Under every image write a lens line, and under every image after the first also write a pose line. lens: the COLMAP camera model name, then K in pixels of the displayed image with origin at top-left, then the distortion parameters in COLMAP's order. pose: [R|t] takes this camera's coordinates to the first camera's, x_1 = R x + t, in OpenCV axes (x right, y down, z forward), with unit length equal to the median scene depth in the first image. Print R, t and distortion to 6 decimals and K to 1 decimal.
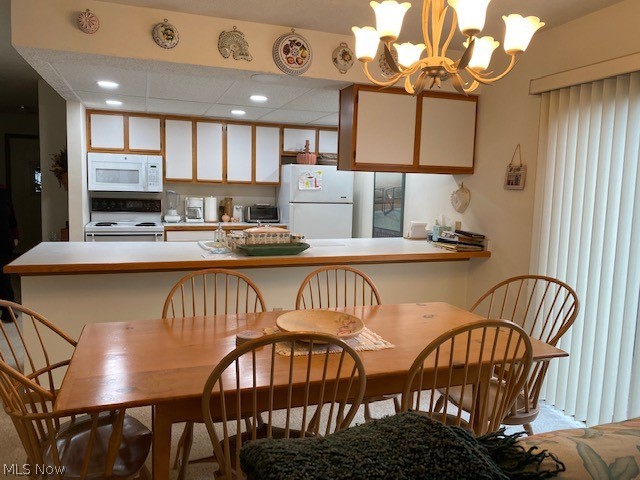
lens RADIAL K [[495.6, 0, 314.8], [0, 495.6, 242.0], [0, 0, 1]] dist [0.034032, -0.048176]
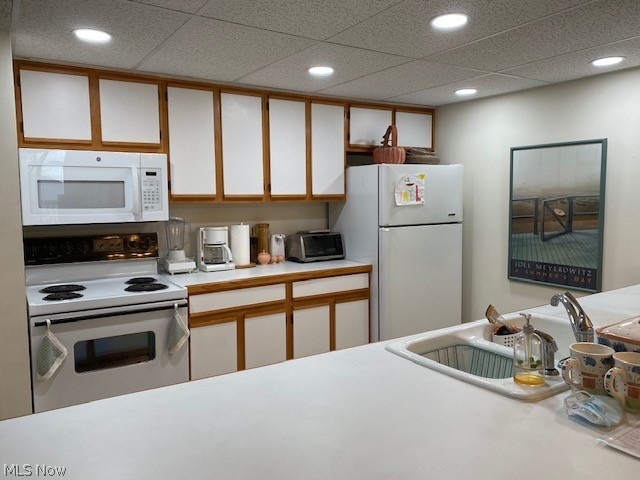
lens RADIAL K [[495.6, 0, 310.6], [0, 495.6, 237.5], [0, 0, 1]] dist [0.034032, -0.048176]
pose [[0.974656, -0.054487, 0.216972, -0.265459], [0.059593, 0.998077, -0.017056, -0.061962], [-0.215625, 0.029554, 0.976029, 0.428438]]
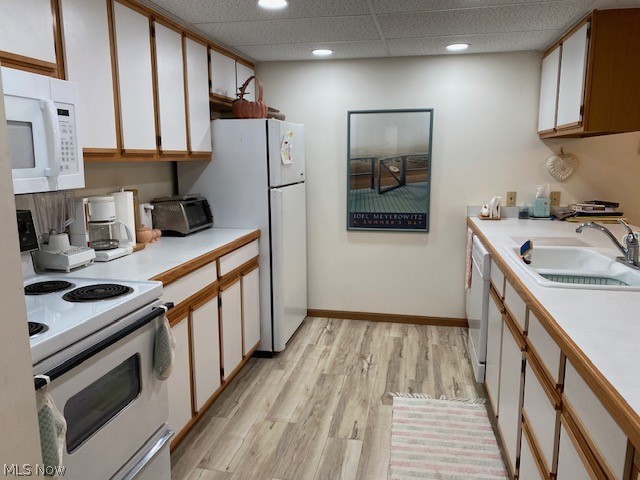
lens RADIAL K [[495.6, 0, 317.2], [0, 495.6, 238.7], [0, 0, 1]] dist [0.034032, -0.048176]
pose [[0.519036, -0.169013, 0.837876, -0.504001], [0.116485, 0.985097, 0.126551, -0.087909], [-0.846778, 0.031916, 0.530989, 0.656265]]
